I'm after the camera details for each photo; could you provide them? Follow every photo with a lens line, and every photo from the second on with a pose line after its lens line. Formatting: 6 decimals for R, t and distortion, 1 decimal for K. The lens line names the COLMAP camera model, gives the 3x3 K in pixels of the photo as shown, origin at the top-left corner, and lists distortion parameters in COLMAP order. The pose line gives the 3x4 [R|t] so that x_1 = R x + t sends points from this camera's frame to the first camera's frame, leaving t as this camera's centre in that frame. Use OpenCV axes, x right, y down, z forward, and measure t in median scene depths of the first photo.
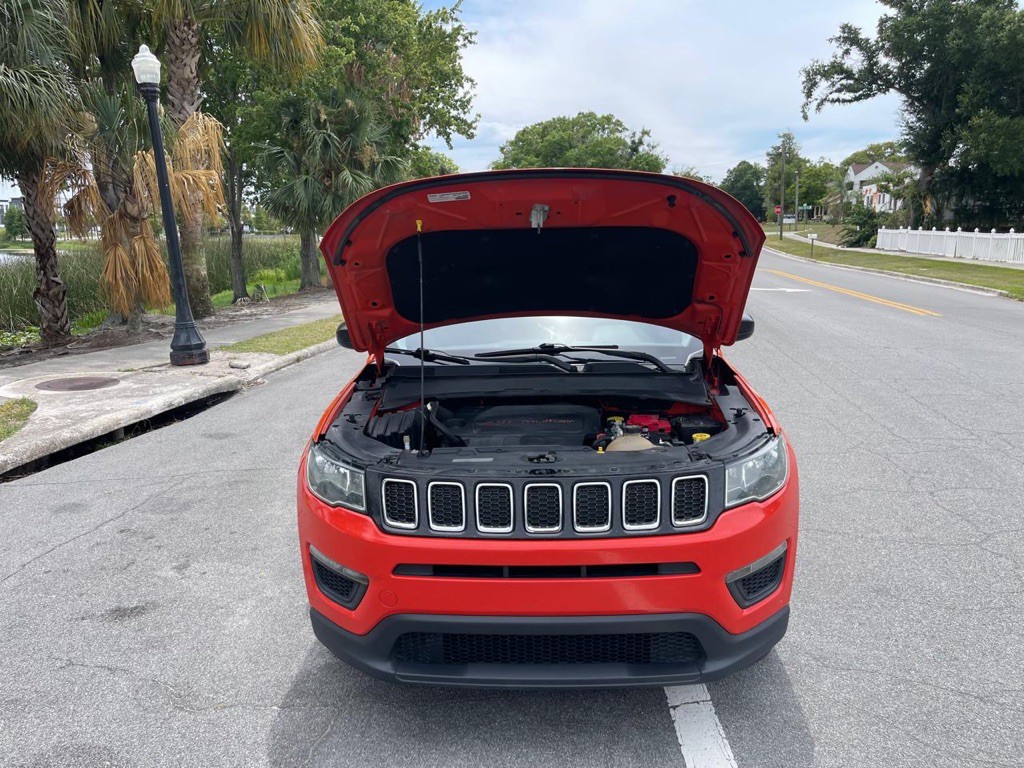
lens RADIAL K [[773.1, 0, 513.2], [0, 773.1, 380.0], [0, 0, 1]] dist [0.085738, -0.112491]
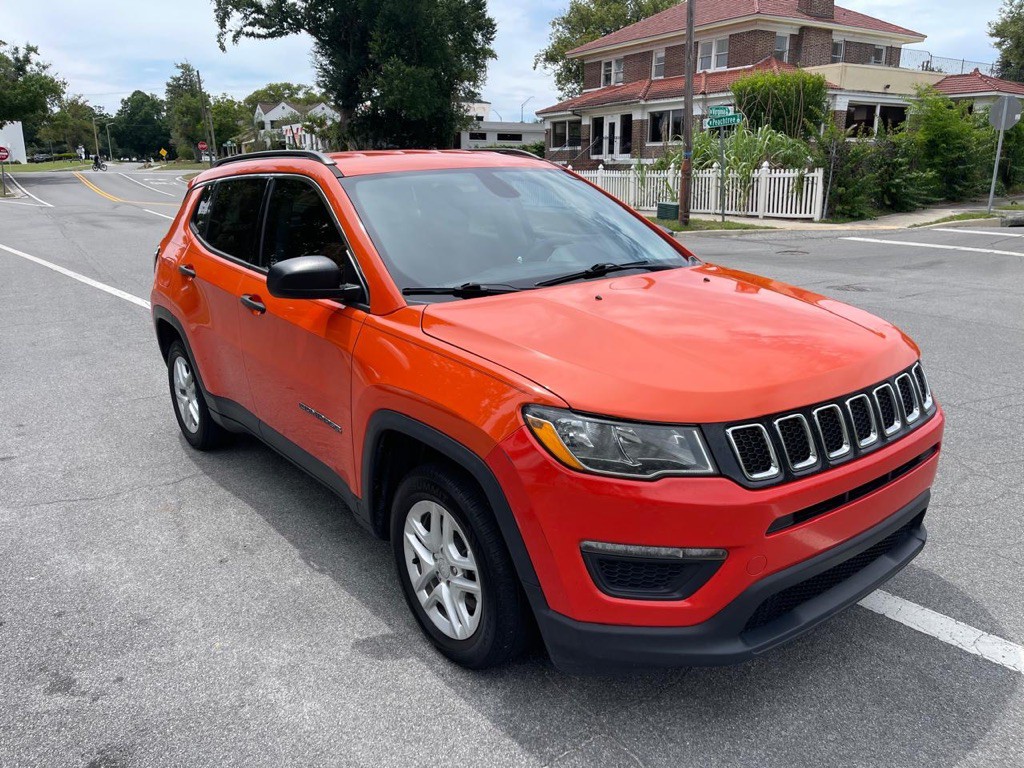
lens RADIAL K [[774.0, 0, 512.0], [0, 774.0, 384.0], [0, 0, 1]] dist [0.101389, -0.138243]
pose [[0.761484, -0.167451, 0.626181, -0.207905], [0.118847, 0.985746, 0.119078, -0.010357], [-0.637195, -0.016256, 0.770531, 0.127183]]
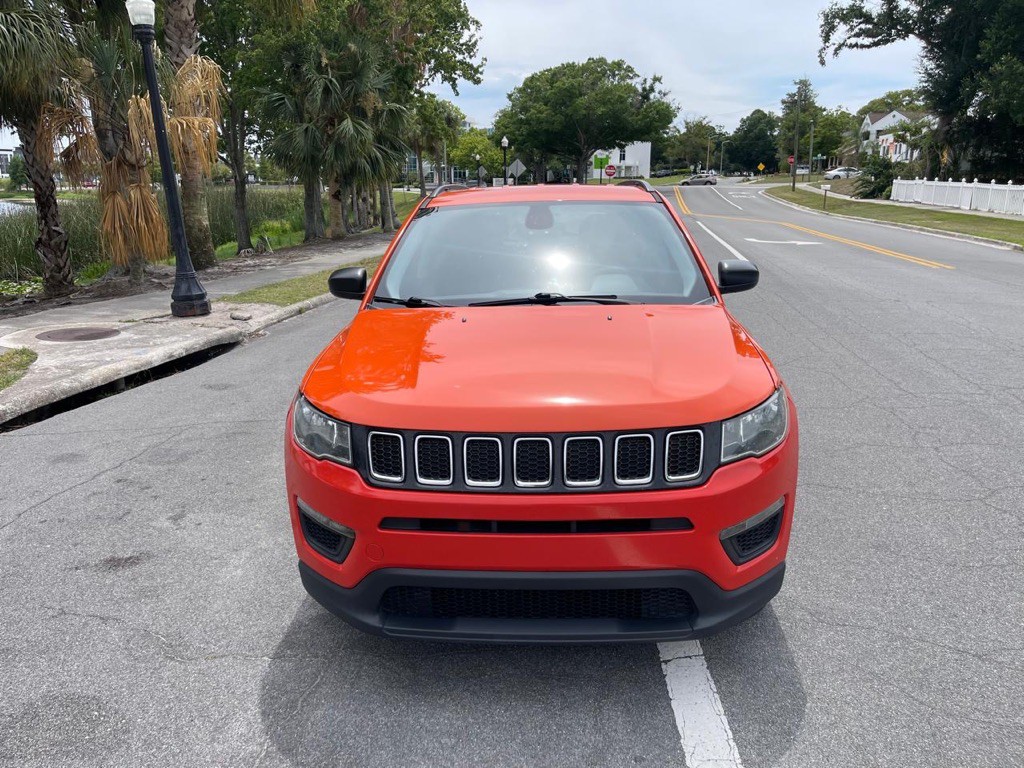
lens RADIAL K [[770.7, 0, 512.0], [0, 770.7, 384.0], [0, 0, 1]] dist [0.095943, -0.133037]
pose [[0.999931, 0.004981, -0.010600, 0.005283], [-0.004283, 0.997887, 0.064828, 0.001117], [0.010900, -0.064779, 0.997840, 0.009642]]
